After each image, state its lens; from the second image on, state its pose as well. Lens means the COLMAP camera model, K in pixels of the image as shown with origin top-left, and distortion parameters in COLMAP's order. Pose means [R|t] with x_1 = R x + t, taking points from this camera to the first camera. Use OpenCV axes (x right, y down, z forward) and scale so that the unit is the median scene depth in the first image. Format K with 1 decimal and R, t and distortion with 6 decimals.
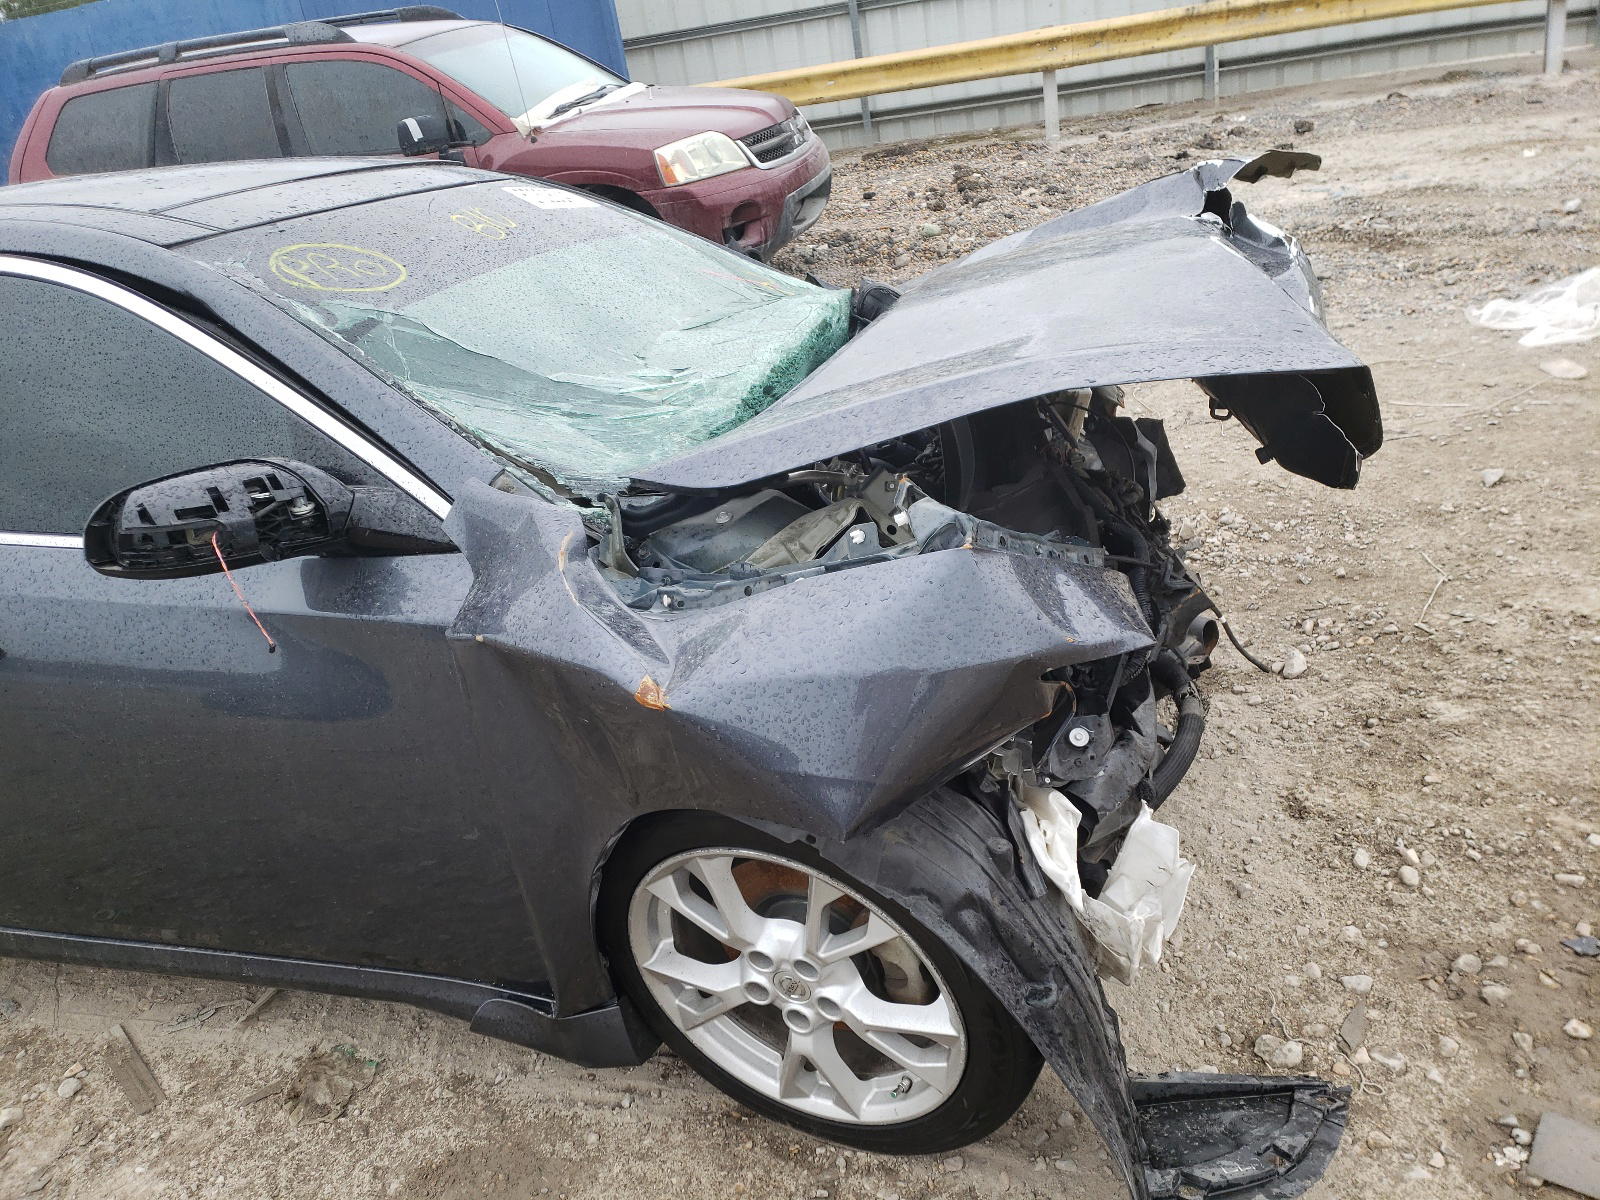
lens RADIAL K [[1235.7, 0, 800.0], [0, 1235.7, 600.0], [0, 0, 1]] dist [0.016459, -0.002879]
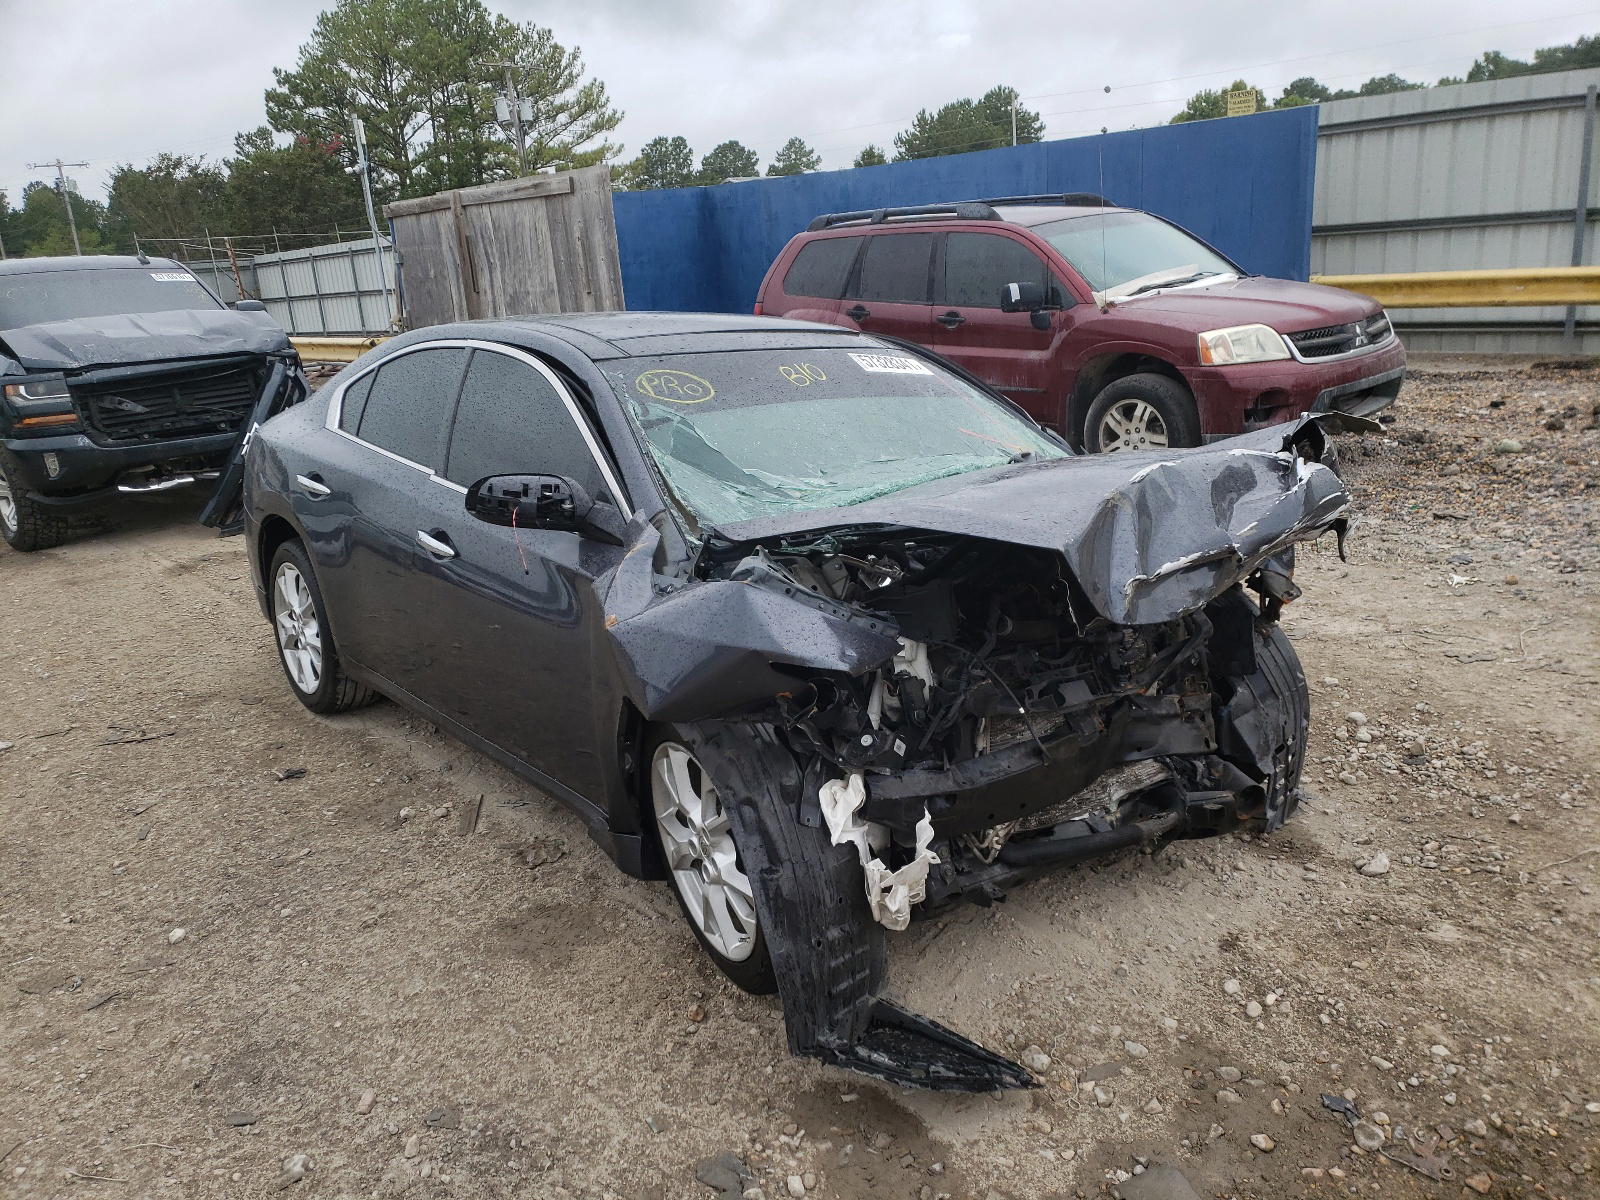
lens RADIAL K [[1217.9, 0, 800.0], [0, 1217.9, 600.0], [0, 0, 1]] dist [0.002128, -0.011204]
pose [[0.826206, 0.240063, -0.509661, 0.204099], [-0.291462, 0.956329, -0.022033, -0.000183], [0.482114, 0.166750, 0.860093, -0.089348]]
